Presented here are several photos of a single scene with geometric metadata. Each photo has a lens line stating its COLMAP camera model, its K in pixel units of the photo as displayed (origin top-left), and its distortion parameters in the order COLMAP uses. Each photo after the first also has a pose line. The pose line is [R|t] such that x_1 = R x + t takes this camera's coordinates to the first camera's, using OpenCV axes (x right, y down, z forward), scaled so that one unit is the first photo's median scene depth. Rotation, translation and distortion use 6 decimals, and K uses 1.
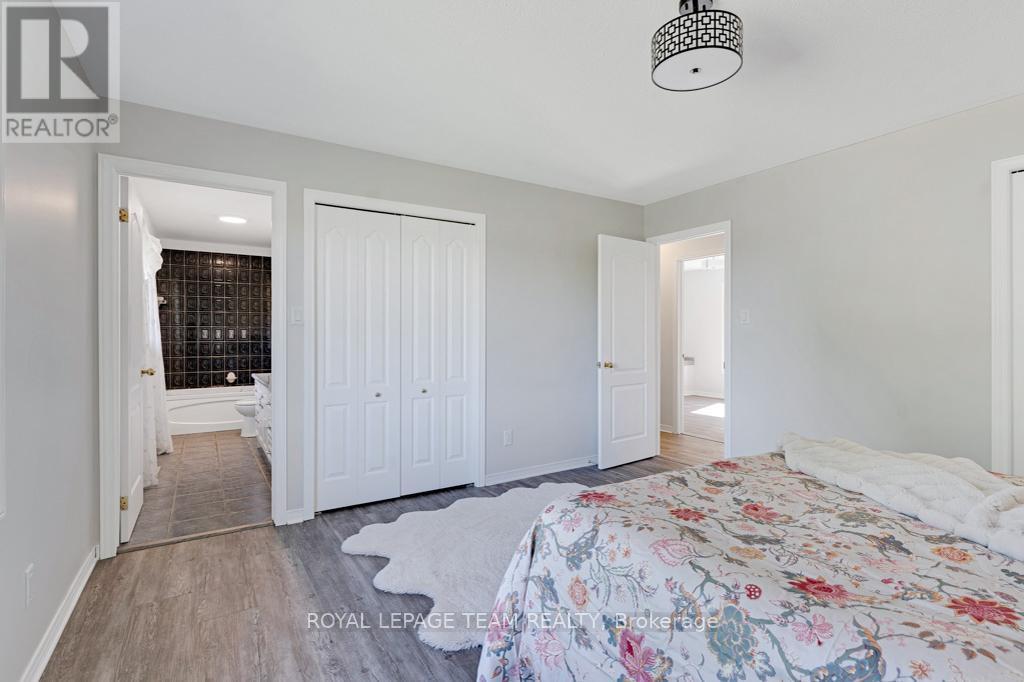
lens RADIAL K [[473.8, 0, 507.3], [0, 473.8, 333.1], [0, 0, 1]] dist [0.001627, 0.000145]
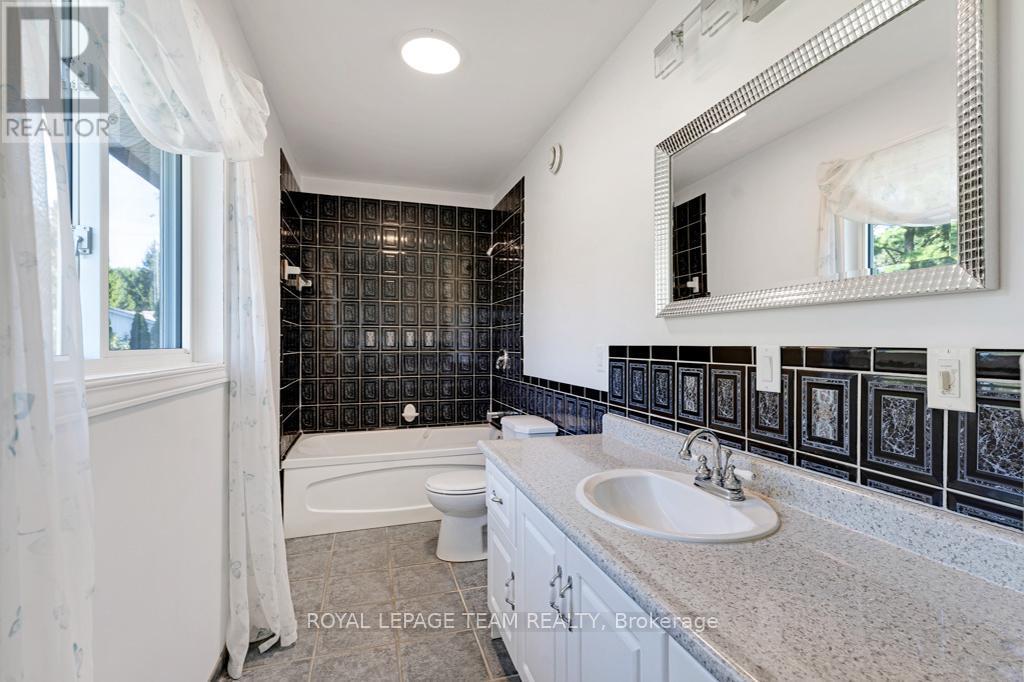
lens RADIAL K [[453.3, 0, 514.0], [0, 453.3, 335.4], [0, 0, 1]] dist [-0.001030, -0.000121]
pose [[0.964501, -0.001481, -0.264074, -0.311143], [0.000540, 0.999993, -0.003635, -0.000164], [0.264078, 0.003363, 0.964495, 0.495364]]
